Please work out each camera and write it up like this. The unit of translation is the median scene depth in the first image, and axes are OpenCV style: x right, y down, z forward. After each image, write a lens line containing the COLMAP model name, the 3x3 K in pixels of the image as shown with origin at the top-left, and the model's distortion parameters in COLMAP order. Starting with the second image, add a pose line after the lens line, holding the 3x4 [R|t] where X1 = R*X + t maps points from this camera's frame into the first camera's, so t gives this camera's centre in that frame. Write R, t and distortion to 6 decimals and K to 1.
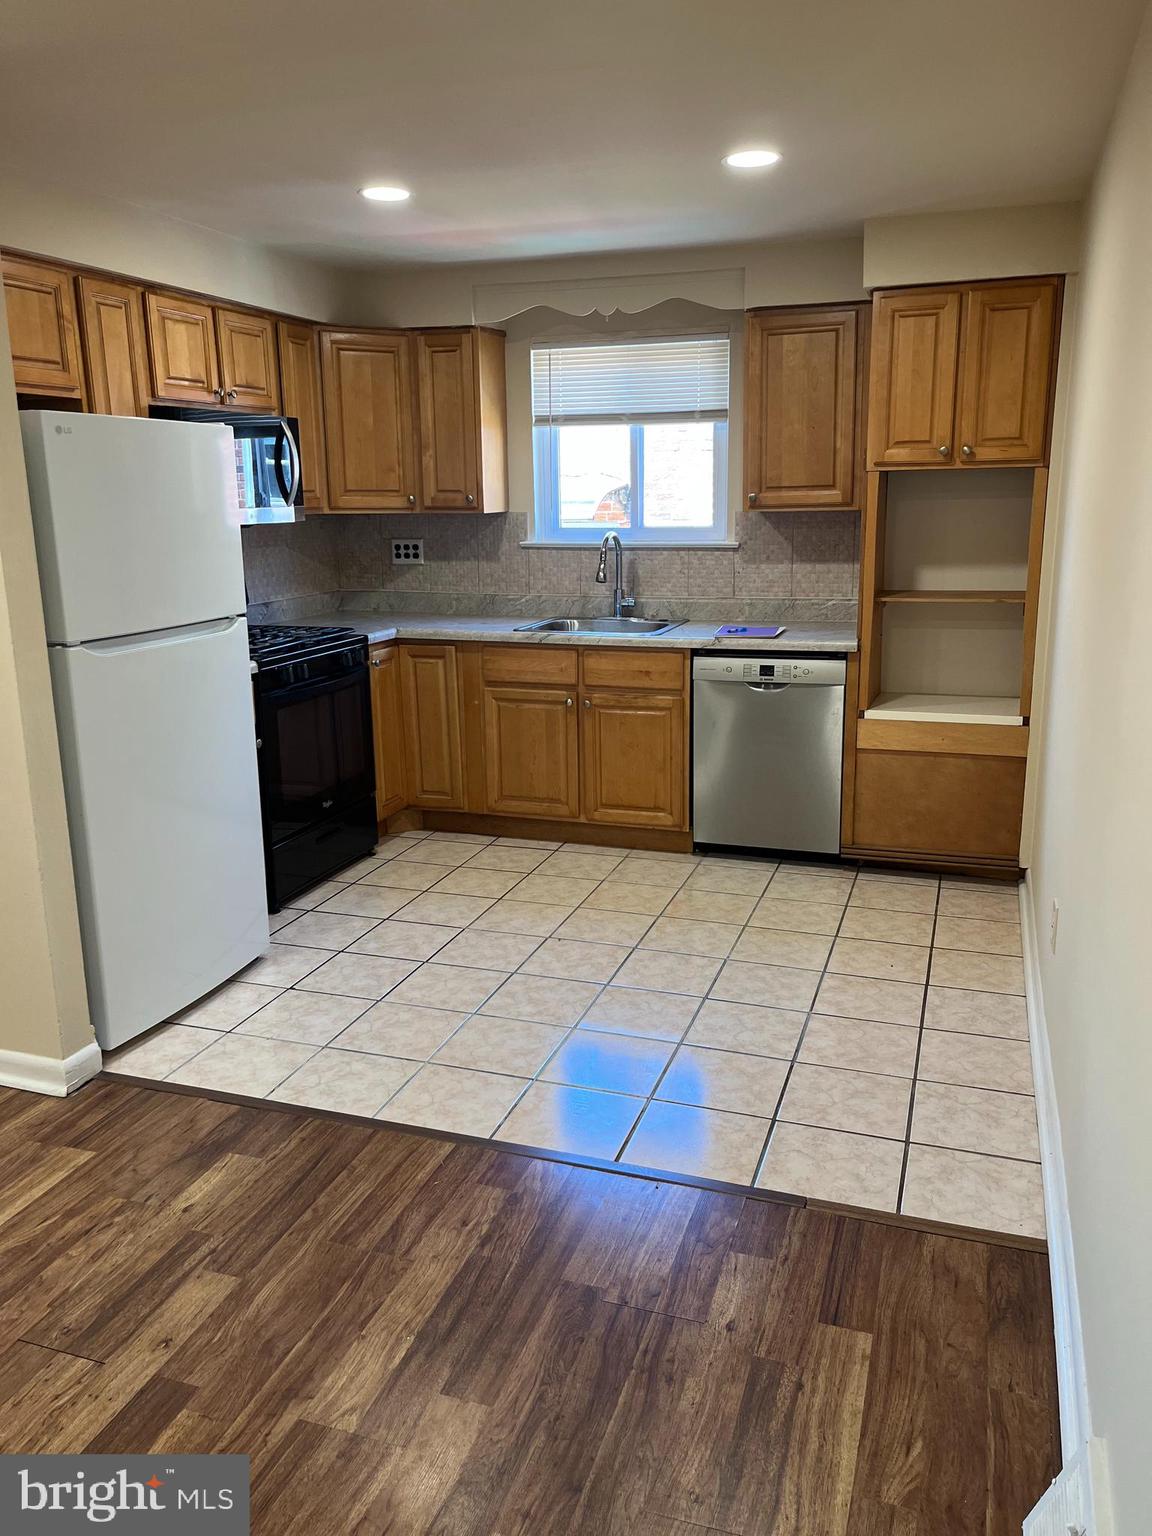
lens RADIAL K [[1144.3, 0, 573.0], [0, 1144.3, 755.9], [0, 0, 1]] dist [0.073152, -0.103455]
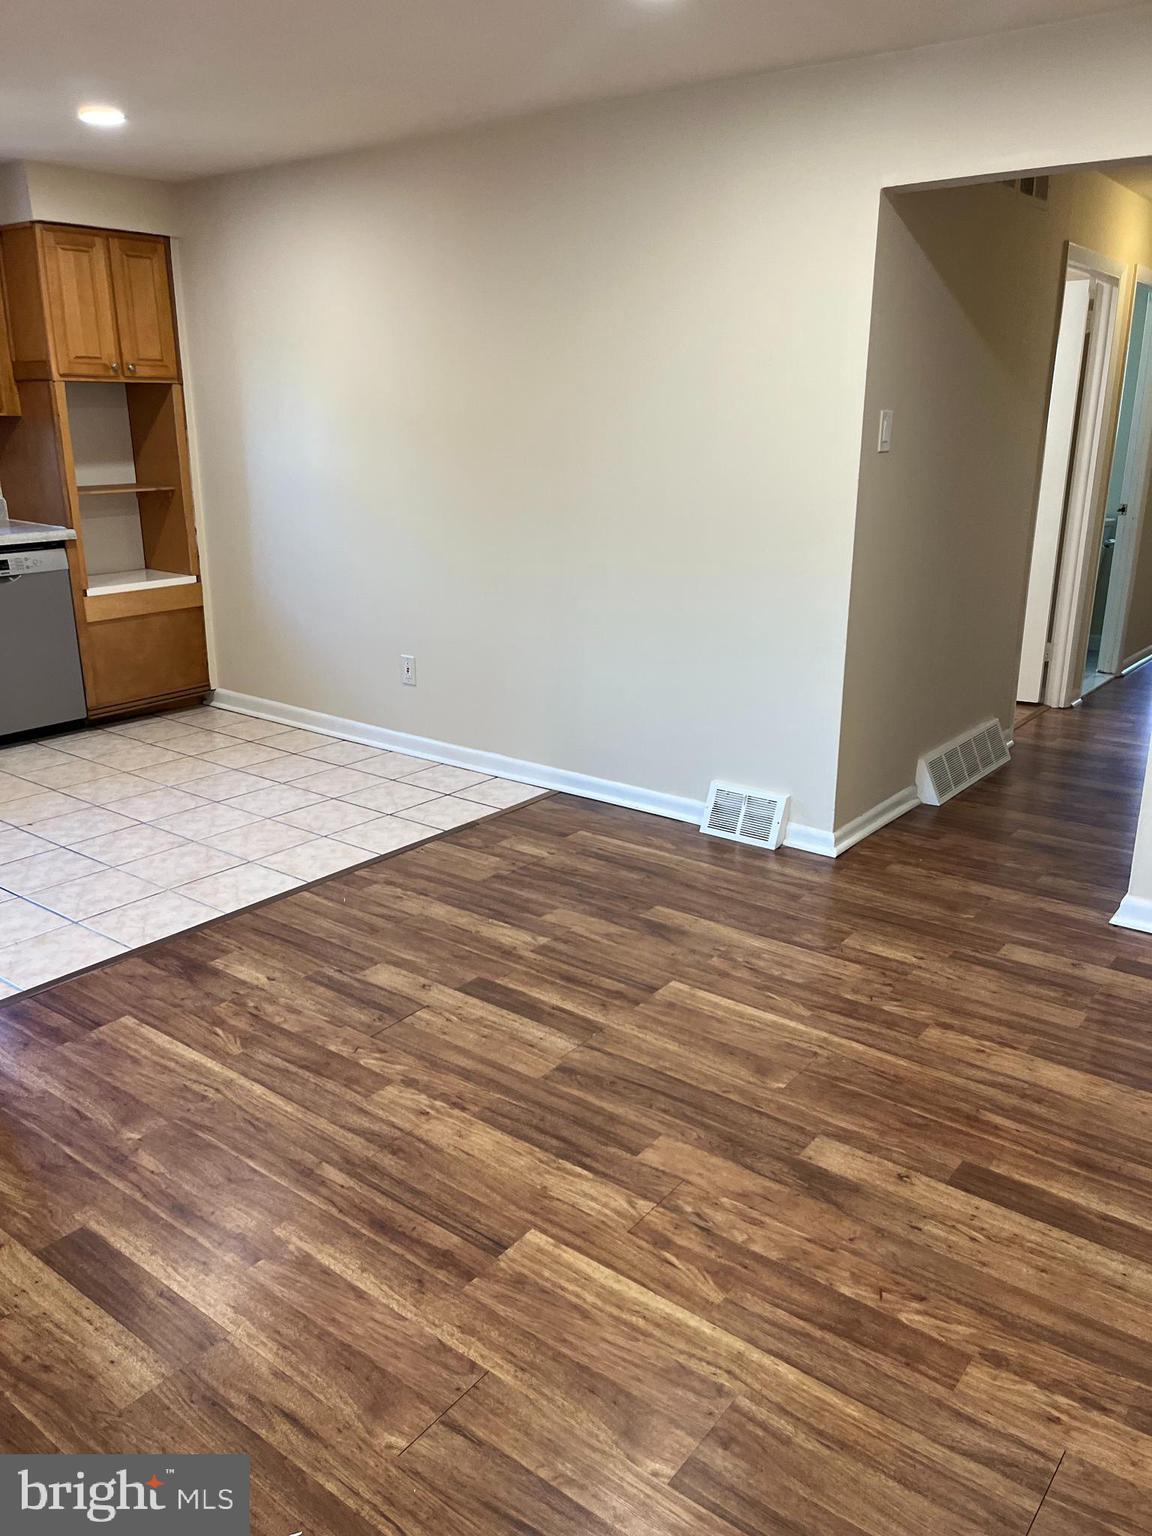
lens RADIAL K [[1147.0, 0, 576.0], [0, 1147.0, 768.0], [0, 0, 1]] dist [0.027481, -0.000210]
pose [[0.330985, -0.262246, 0.906464, -1.016064], [0.200699, 0.958193, 0.203928, -0.006404], [-0.922046, 0.114429, 0.369780, 0.177564]]
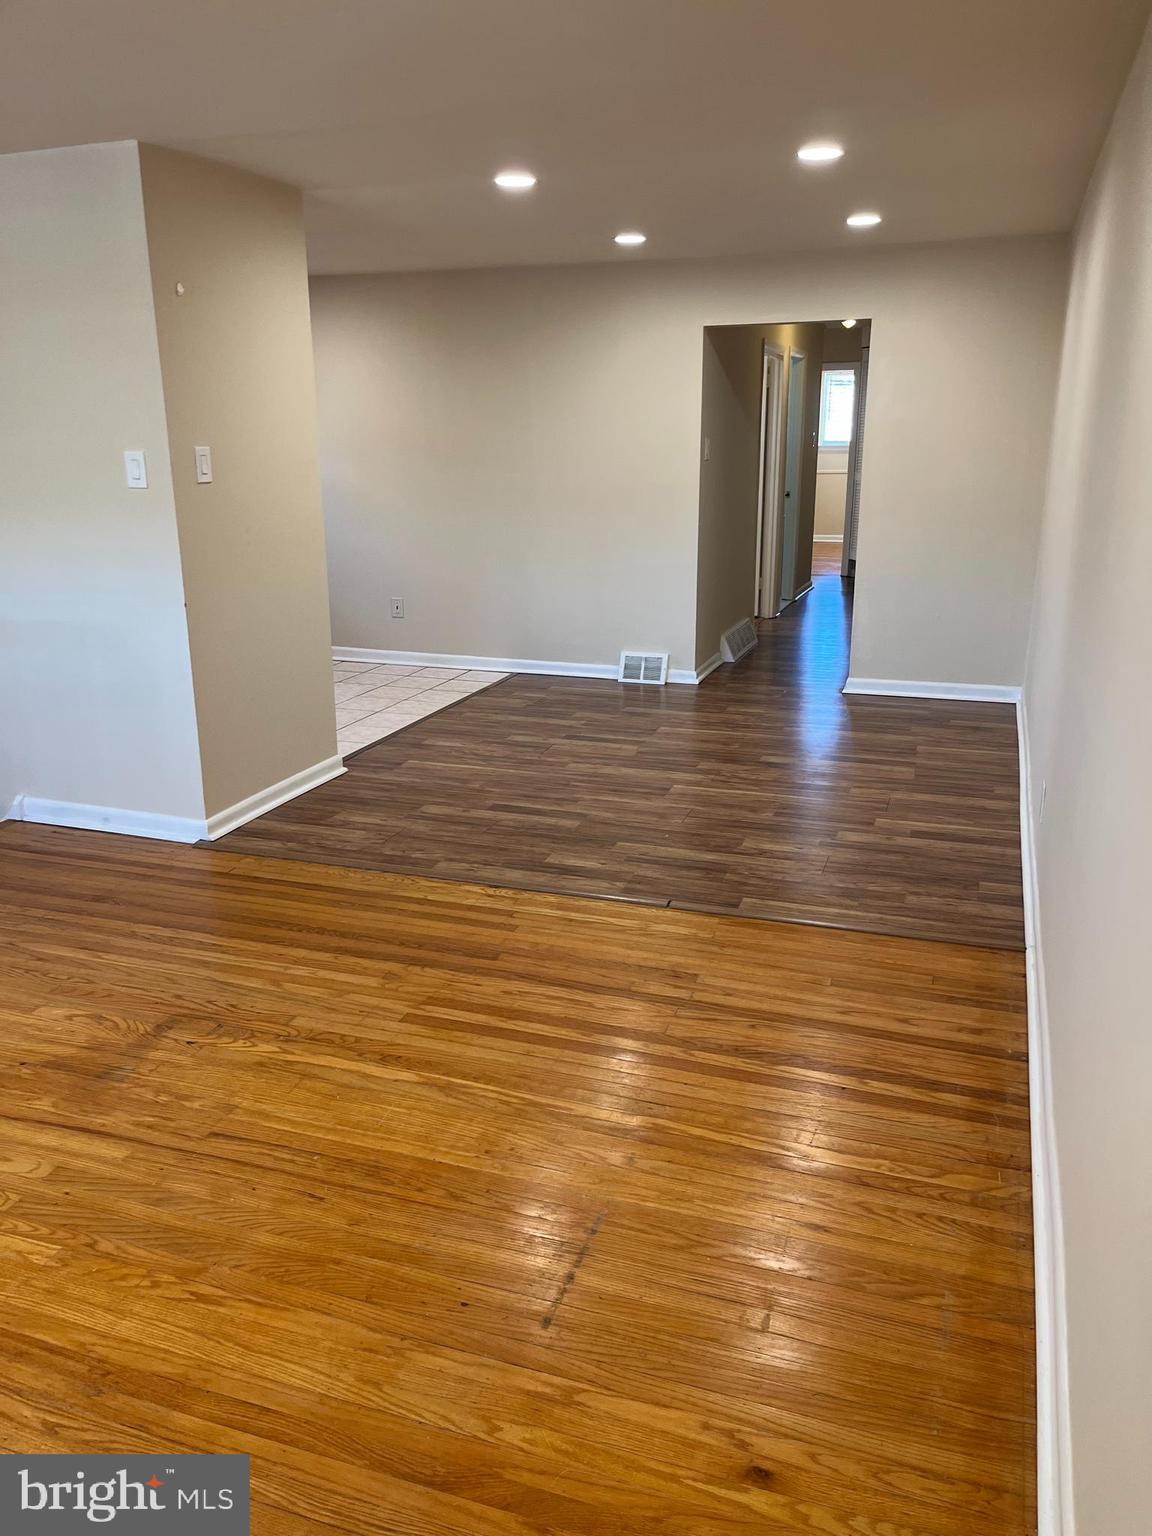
lens RADIAL K [[1147.0, 0, 576.0], [0, 1147.0, 768.0], [0, 0, 1]] dist [0.027481, -0.000210]
pose [[0.016021, -0.274068, 0.961577, -2.044185], [0.221078, 0.938869, 0.263913, -0.098905], [-0.975125, 0.208355, 0.075632, 0.488685]]
